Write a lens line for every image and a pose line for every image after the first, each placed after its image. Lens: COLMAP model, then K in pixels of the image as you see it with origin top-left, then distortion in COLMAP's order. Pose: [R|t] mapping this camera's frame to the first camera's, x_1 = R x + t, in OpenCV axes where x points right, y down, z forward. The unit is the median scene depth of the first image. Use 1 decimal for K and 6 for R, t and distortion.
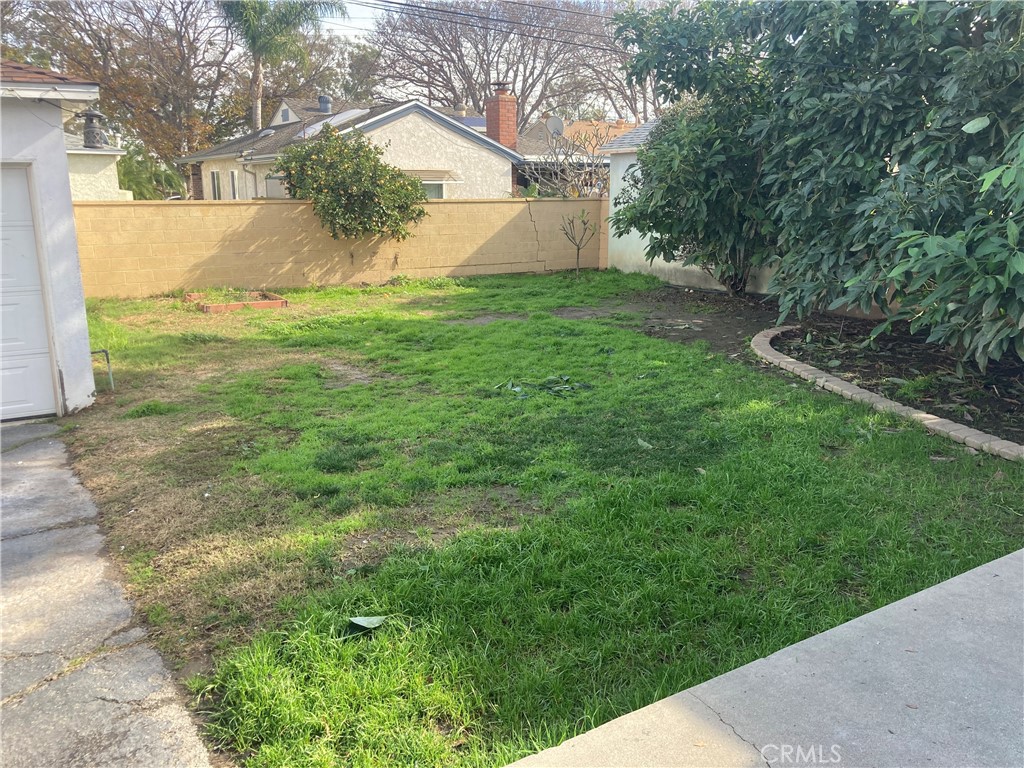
lens RADIAL K [[839.0, 0, 513.8], [0, 839.0, 374.6], [0, 0, 1]] dist [0.012469, 0.015241]
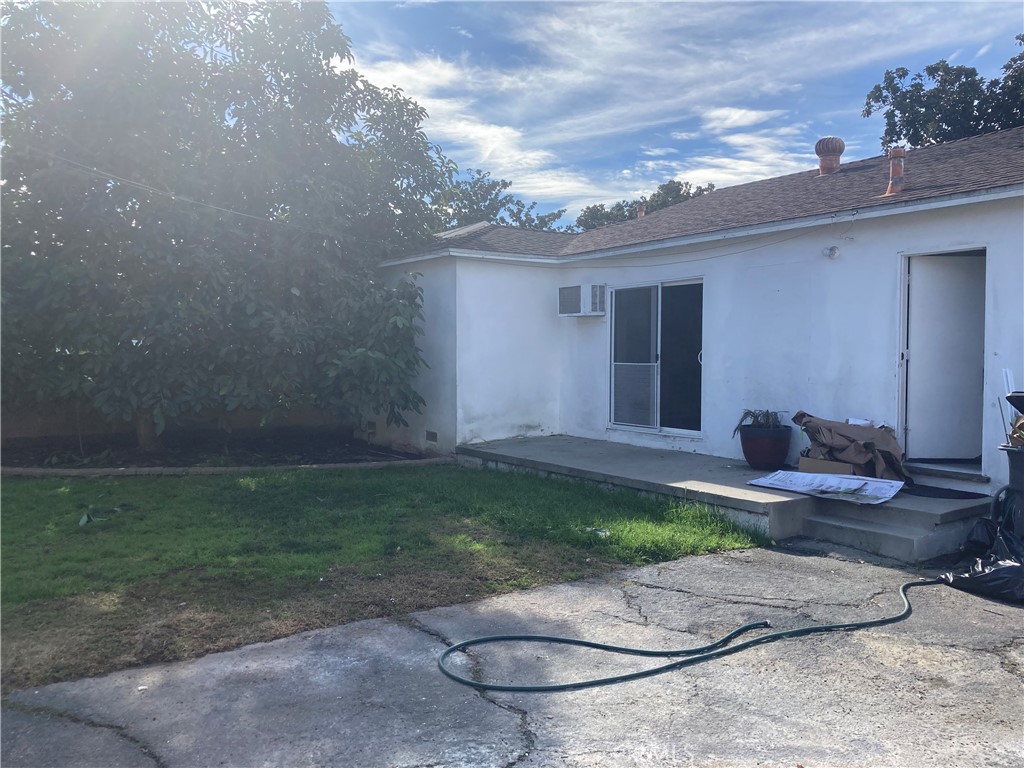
lens RADIAL K [[839.0, 0, 513.8], [0, 839.0, 374.6], [0, 0, 1]] dist [0.012469, 0.015241]
pose [[-0.032851, -0.020167, 0.999257, -1.031770], [0.213131, 0.976658, 0.026717, -0.074778], [-0.976471, 0.213851, -0.027786, 0.563359]]
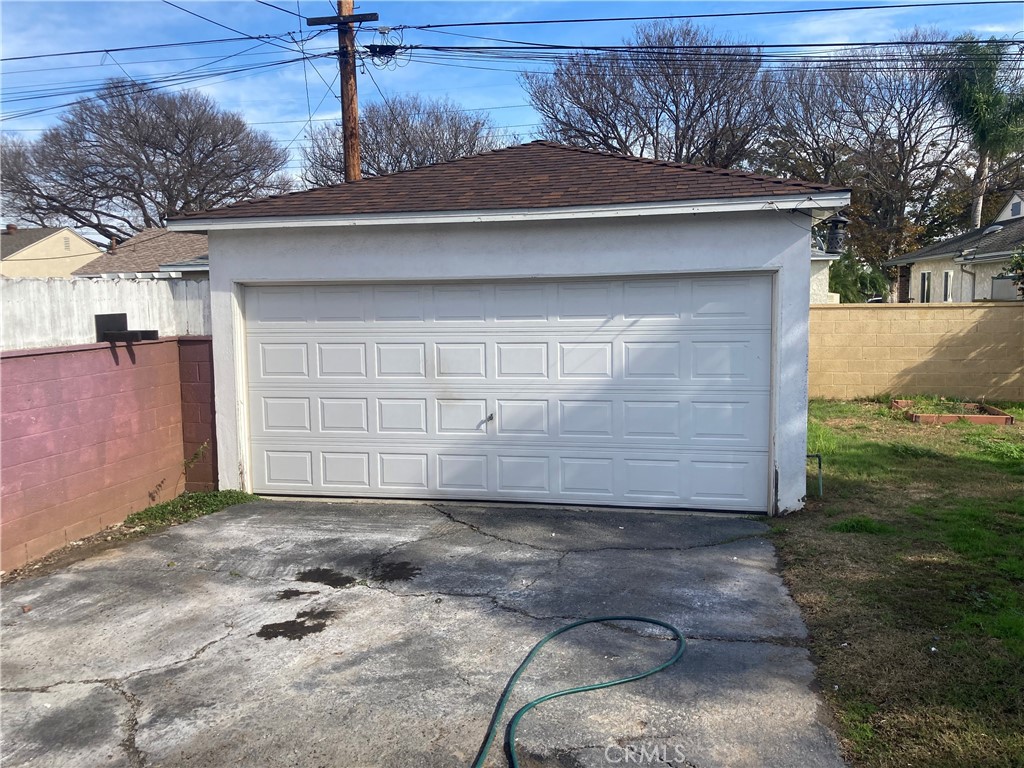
lens RADIAL K [[839.0, 0, 513.8], [0, 839.0, 374.6], [0, 0, 1]] dist [0.012469, 0.015241]
pose [[0.713874, 0.059629, -0.697731, -0.065805], [-0.141317, 0.988136, -0.060139, -0.013301], [0.685867, 0.141533, 0.713831, 0.049399]]
